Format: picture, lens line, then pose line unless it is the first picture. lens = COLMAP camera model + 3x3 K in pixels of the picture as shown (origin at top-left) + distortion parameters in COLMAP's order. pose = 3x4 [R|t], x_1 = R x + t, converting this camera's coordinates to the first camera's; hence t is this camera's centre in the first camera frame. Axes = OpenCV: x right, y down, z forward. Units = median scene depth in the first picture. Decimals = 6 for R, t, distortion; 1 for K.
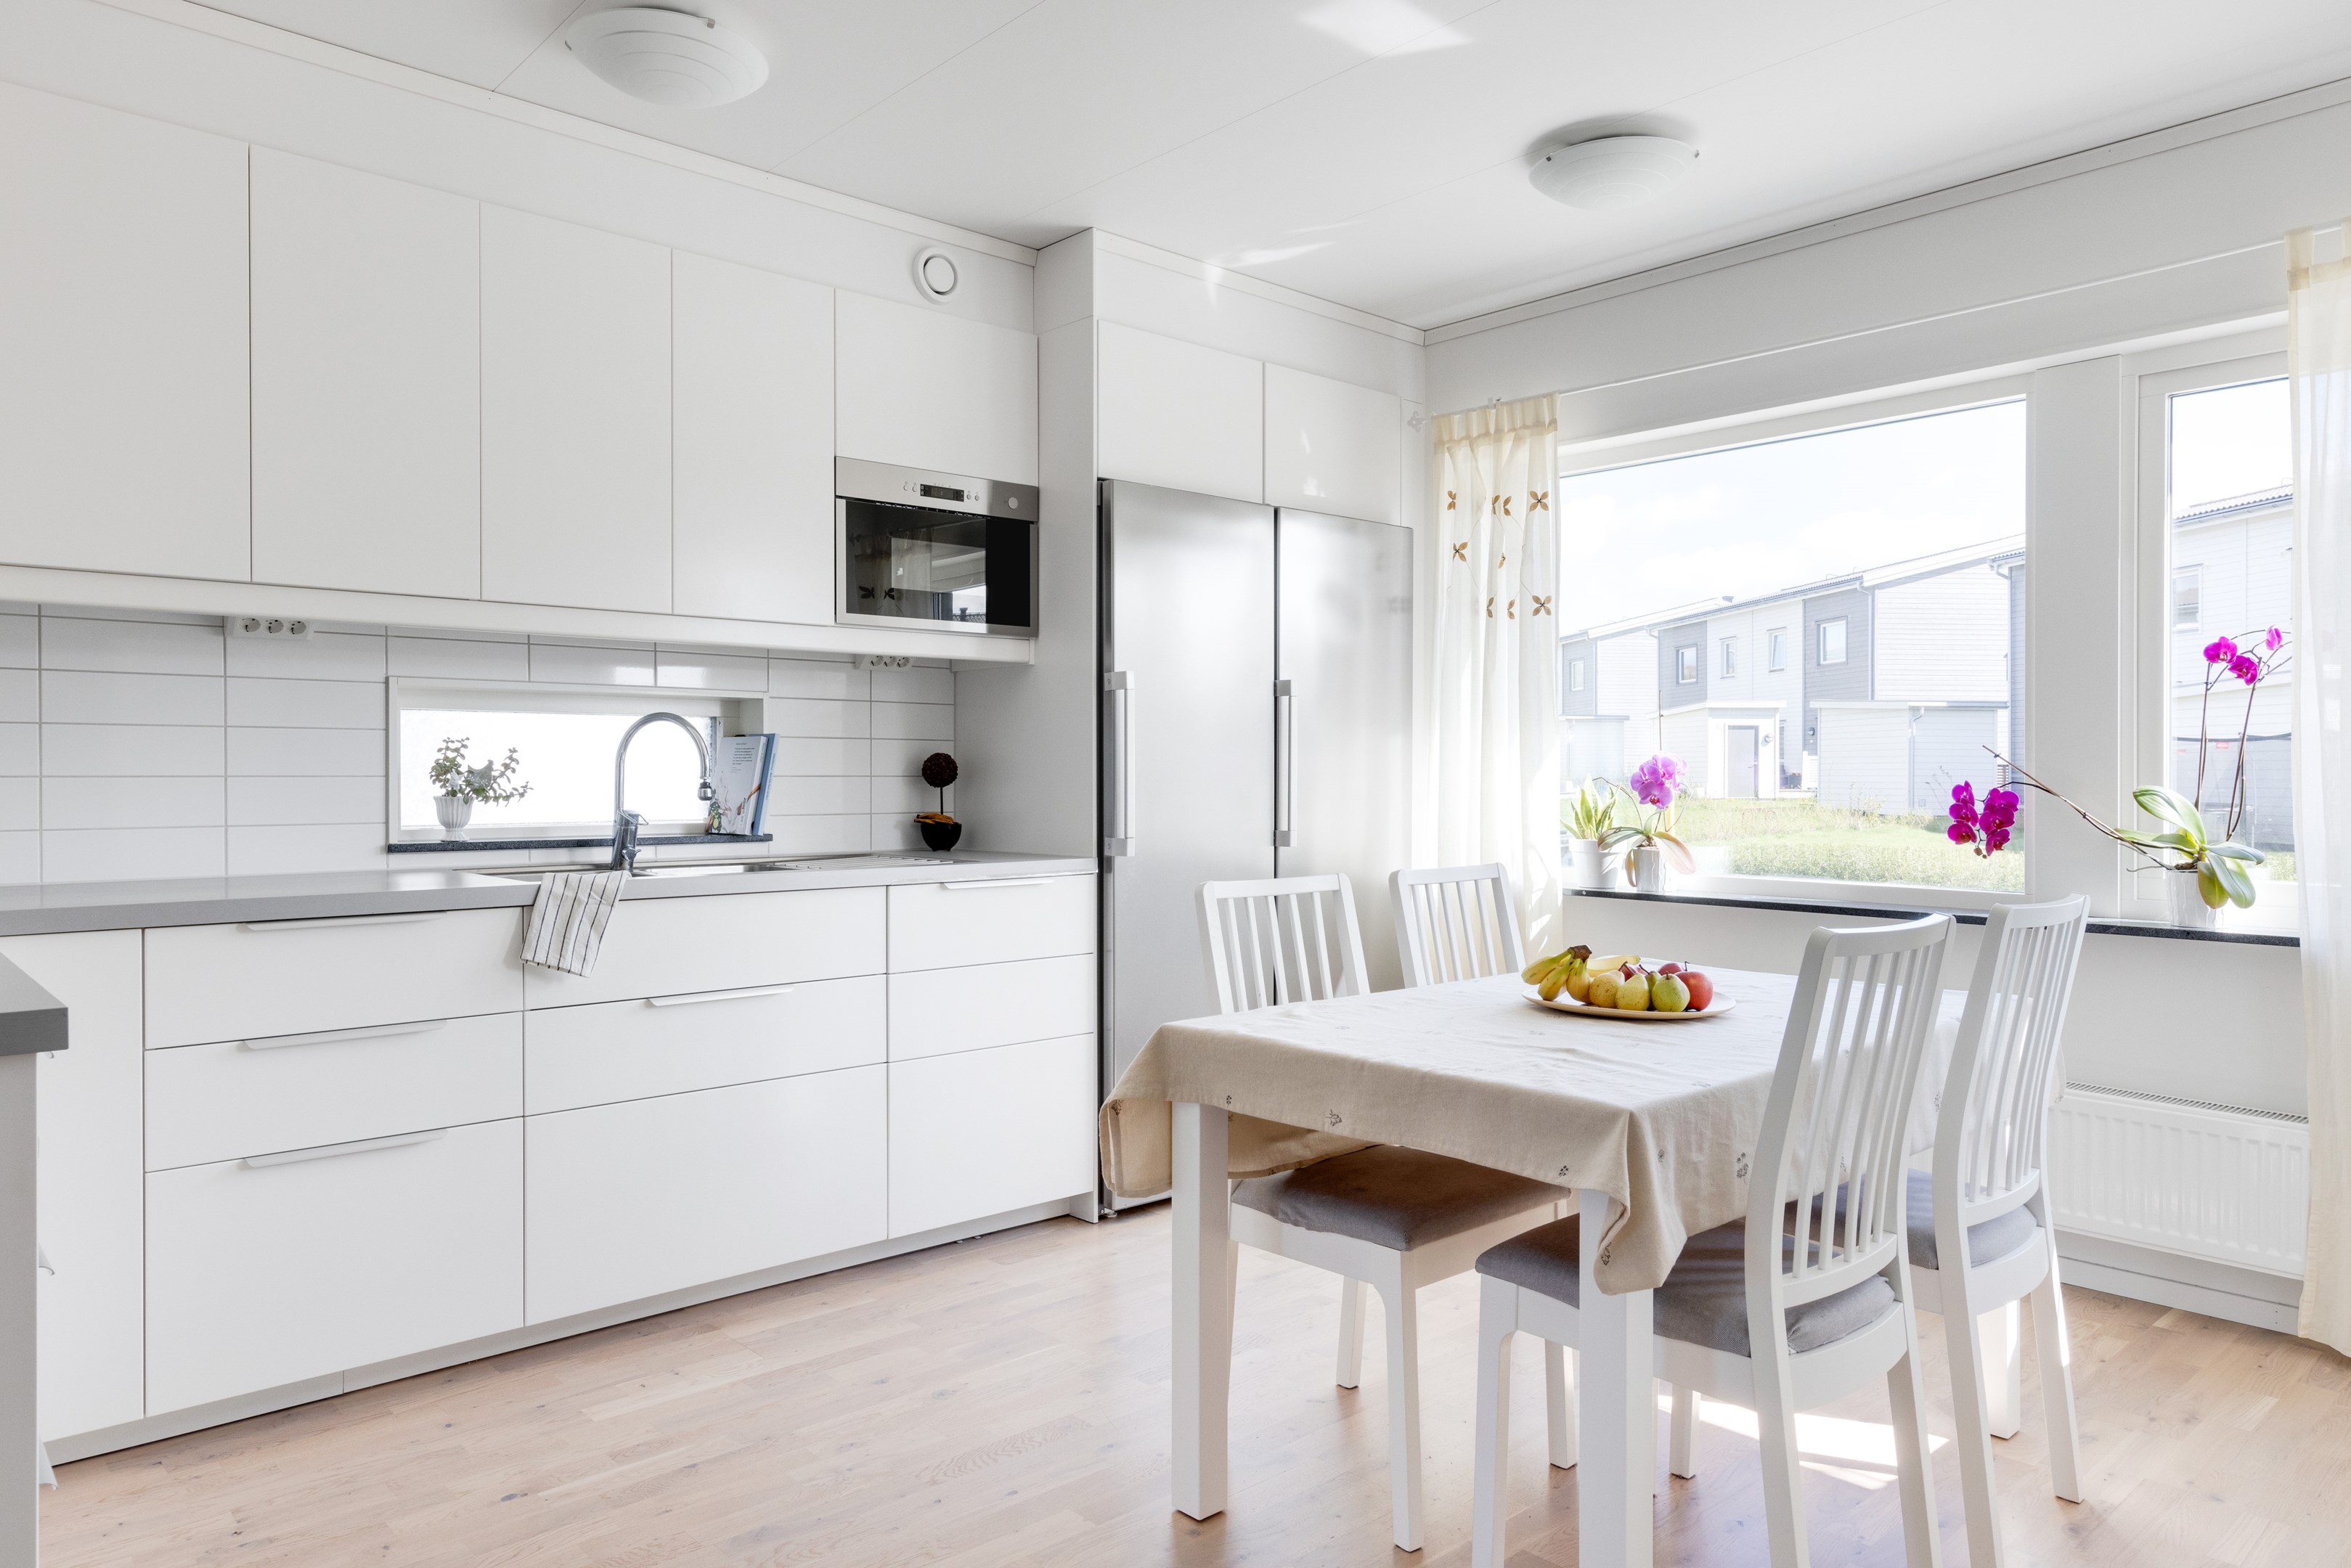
lens RADIAL K [[1507.0, 0, 1179.2], [0, 1507.0, 778.1], [0, 0, 1]] dist [-0.003819, 0.014467]
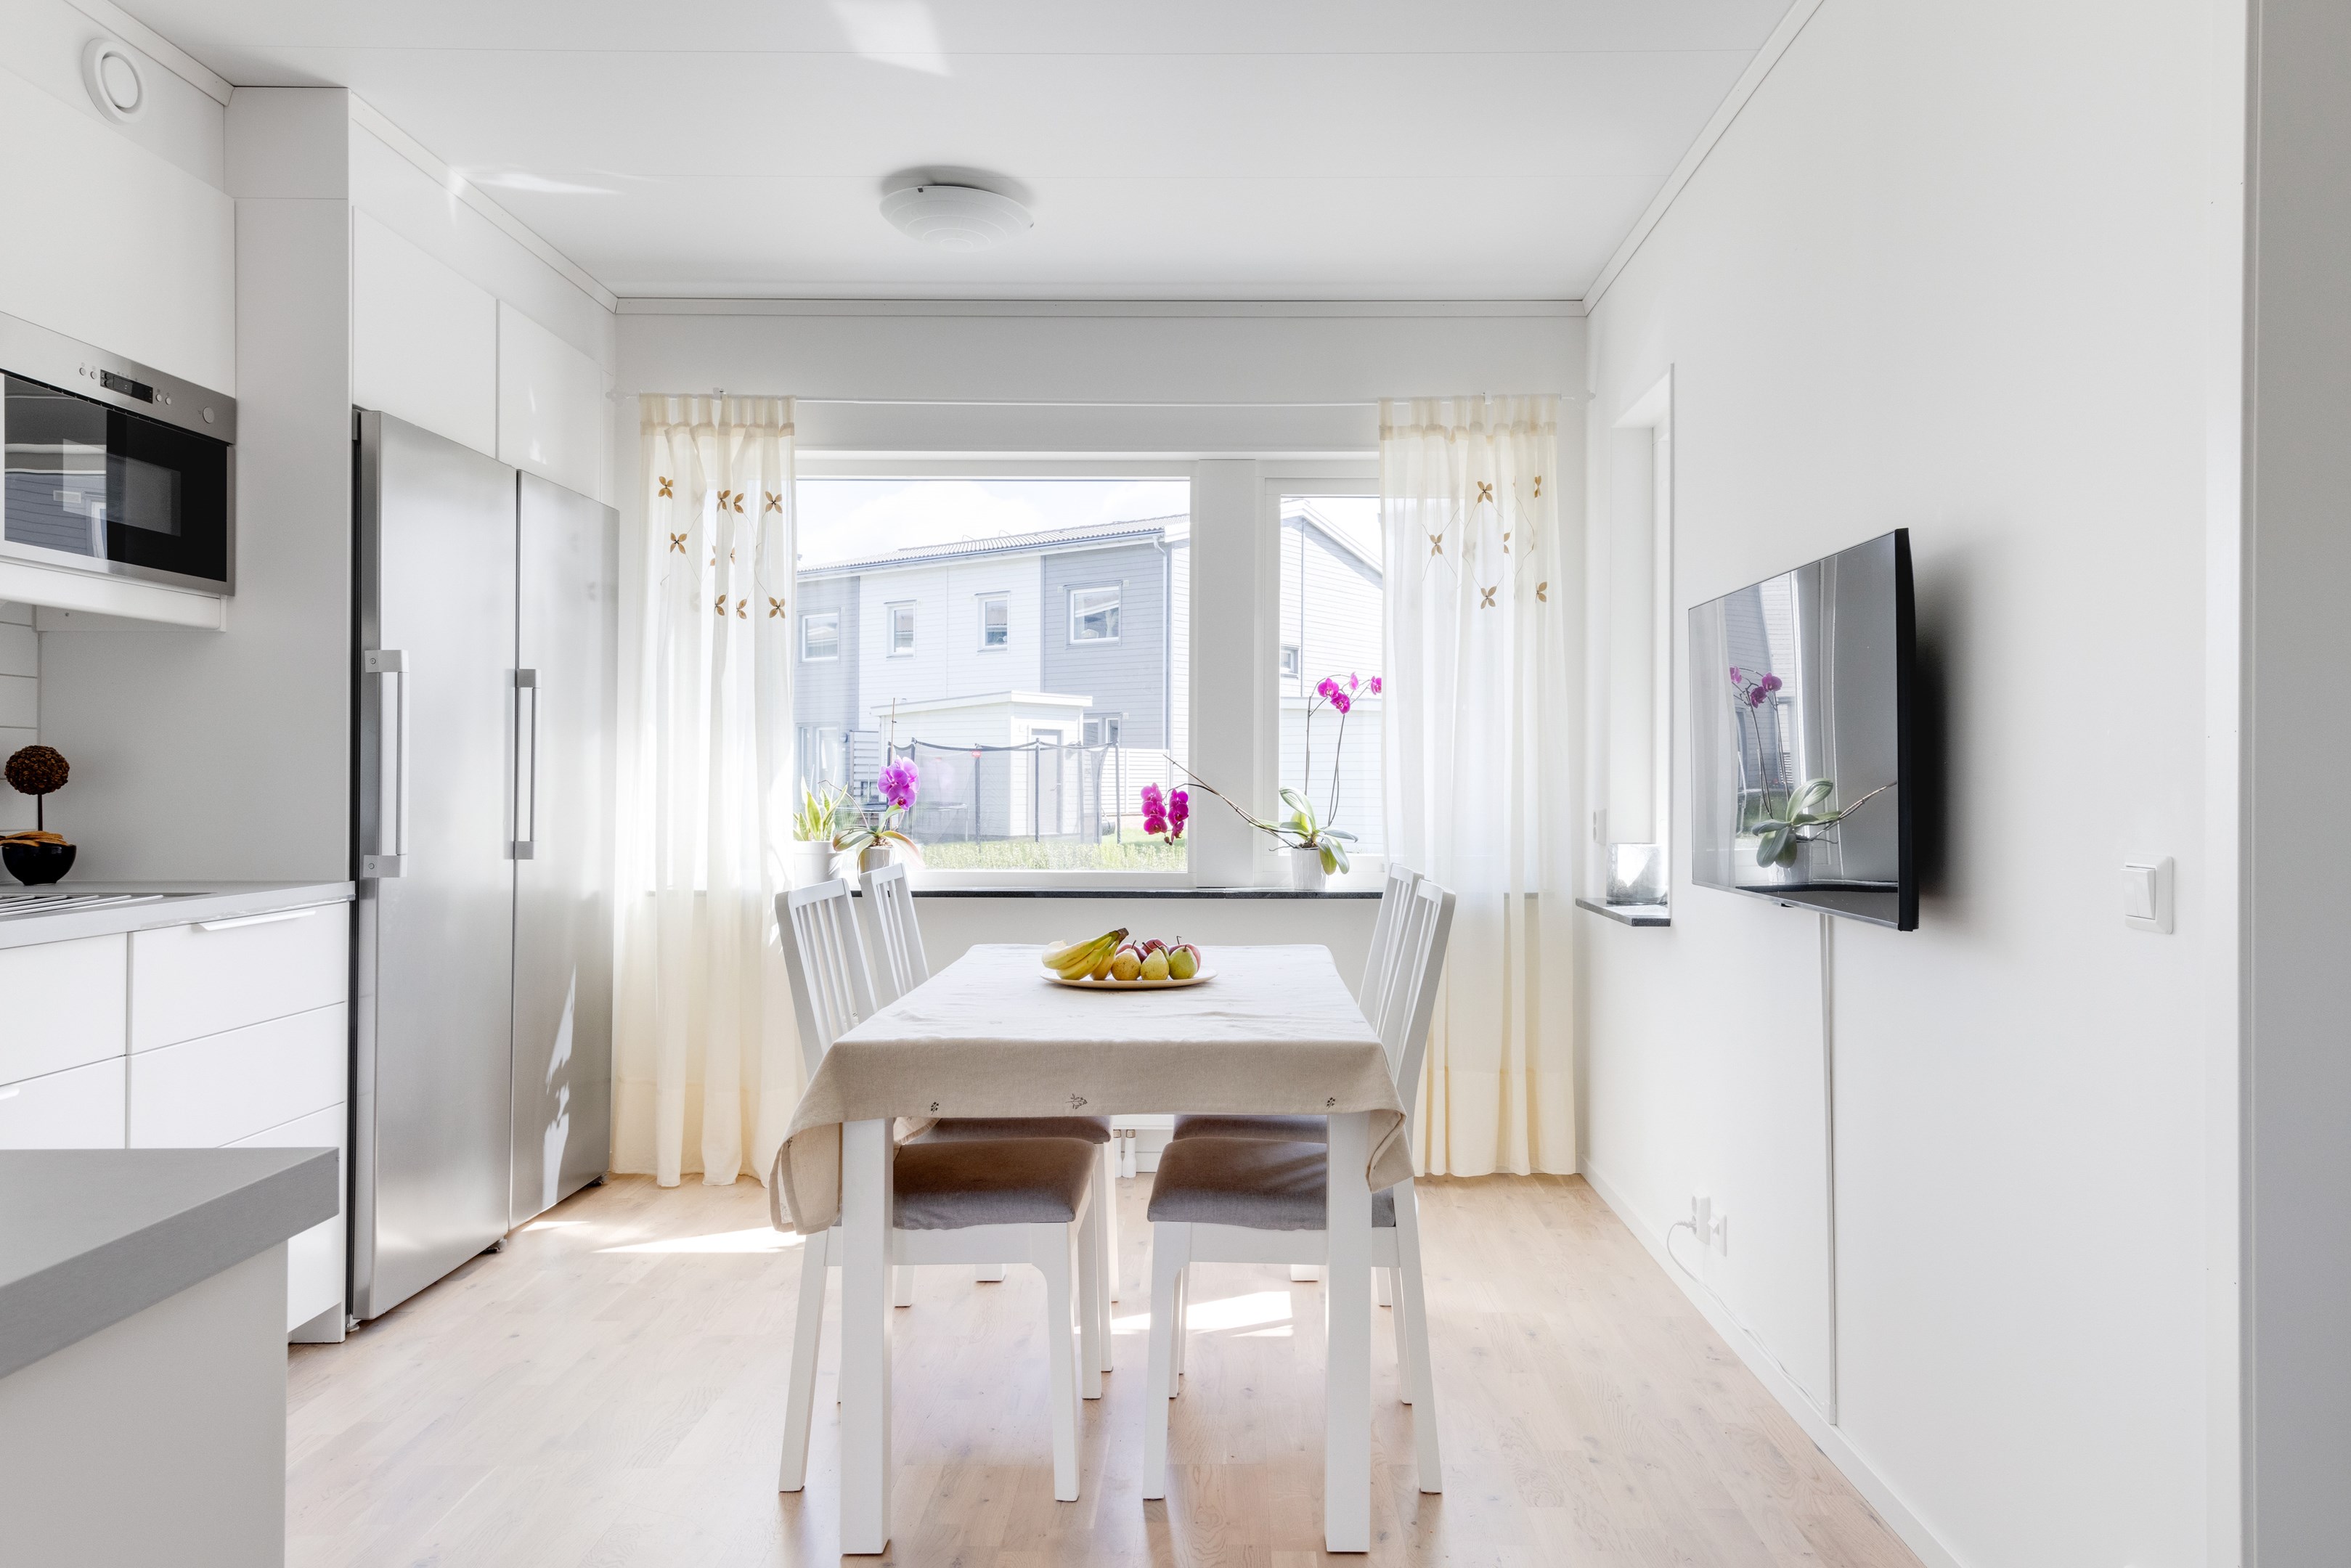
lens RADIAL K [[1507.0, 0, 1268.6], [0, 1507.0, 779.8], [0, 0, 1]] dist [-0.003819, 0.014467]
pose [[0.664856, -0.000257, 0.746971, -0.328044], [0.001375, 0.999999, -0.000880, 0.000573], [-0.746970, 0.001612, 0.664856, 0.107356]]
